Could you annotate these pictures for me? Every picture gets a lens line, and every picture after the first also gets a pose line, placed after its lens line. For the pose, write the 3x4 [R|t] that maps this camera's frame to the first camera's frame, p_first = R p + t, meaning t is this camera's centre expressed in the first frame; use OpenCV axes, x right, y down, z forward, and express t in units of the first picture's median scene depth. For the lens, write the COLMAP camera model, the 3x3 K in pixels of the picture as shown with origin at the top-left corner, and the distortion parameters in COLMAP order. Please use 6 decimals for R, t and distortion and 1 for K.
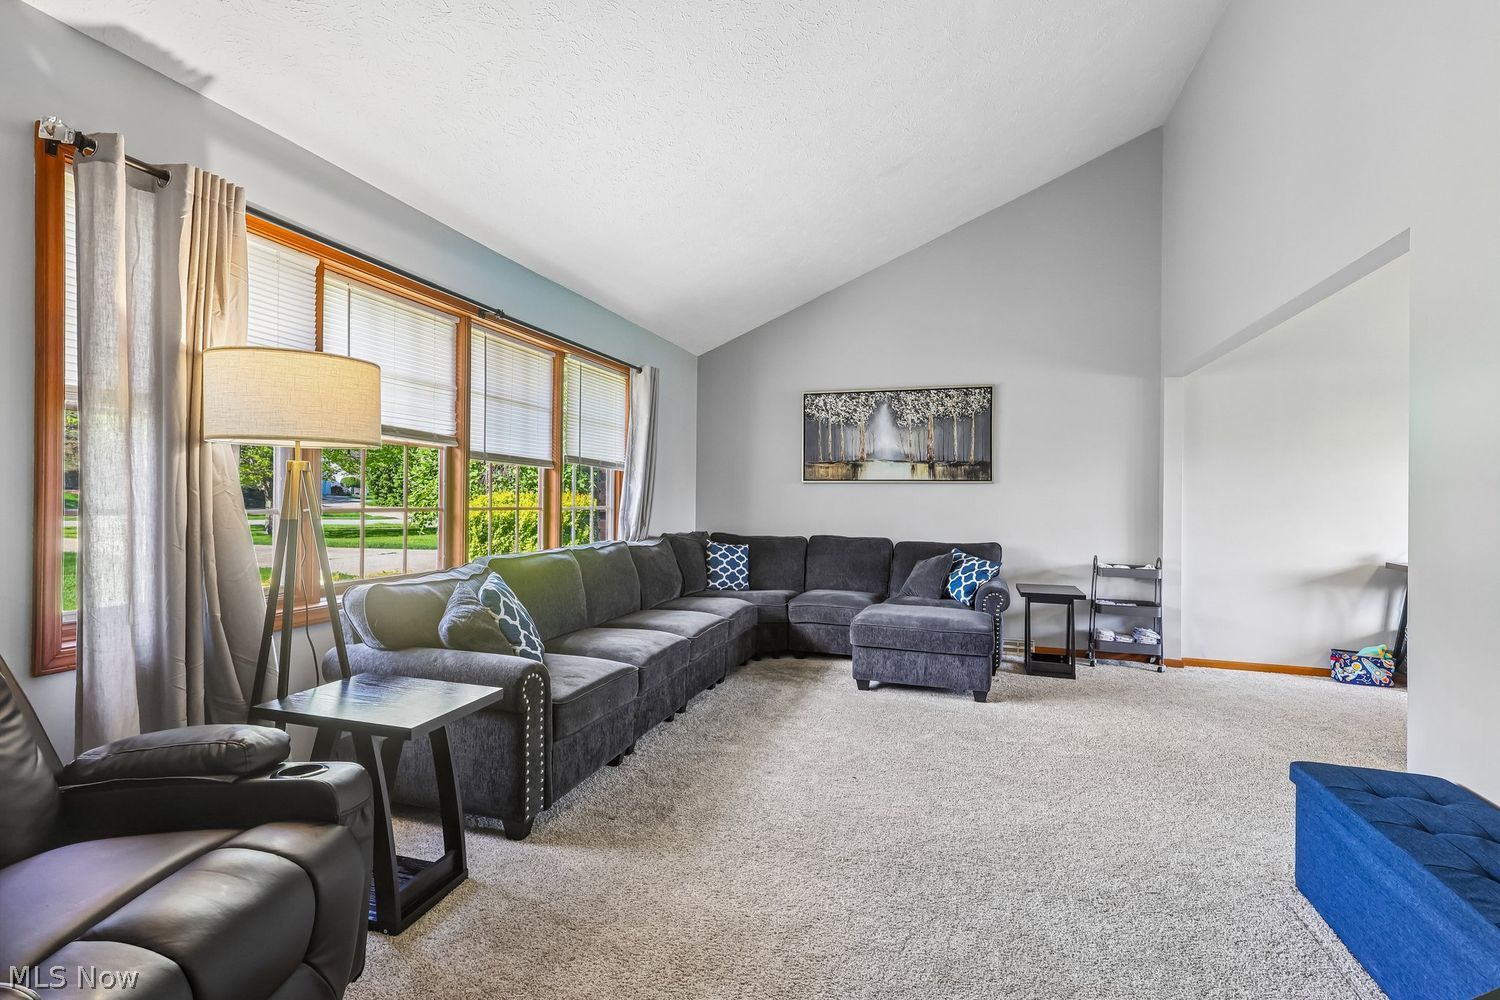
lens RADIAL K [[697.0, 0, 744.1], [0, 697.0, 500.6], [0, 0, 1]] dist [-0.003692, -0.001439]
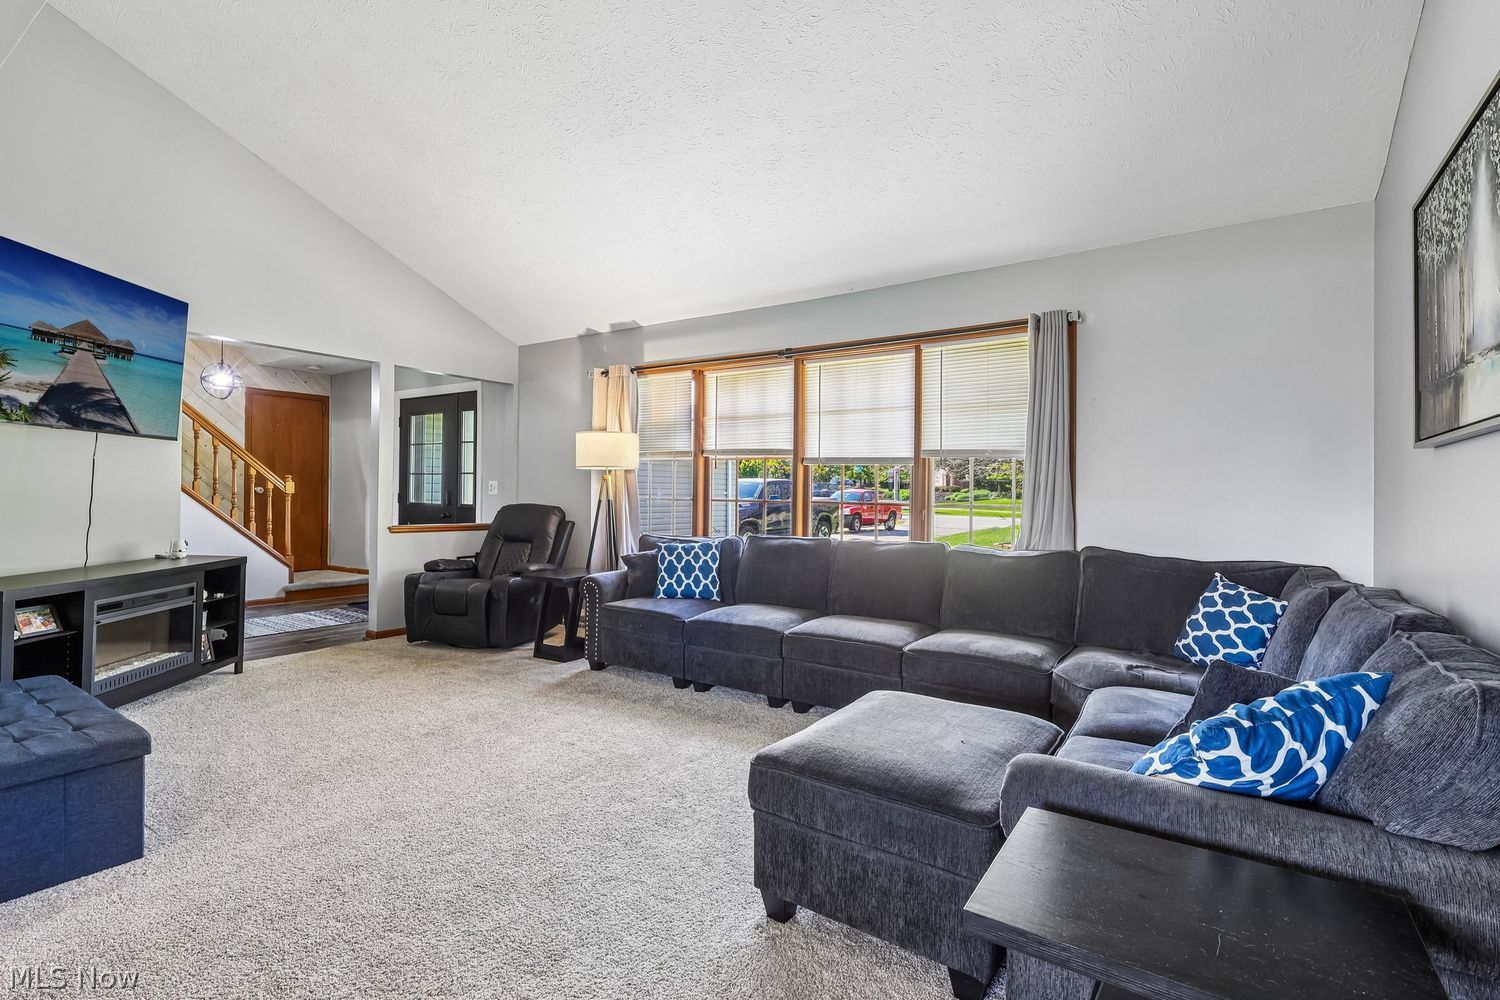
lens RADIAL K [[697.0, 0, 743.6], [0, 697.0, 486.3], [0, 0, 1]] dist [-0.003692, -0.001439]
pose [[-0.281744, -0.004854, -0.959477, 0.893866], [-0.015829, 0.999875, -0.000410, -0.012294], [0.959359, 0.015072, -0.281785, 1.231677]]
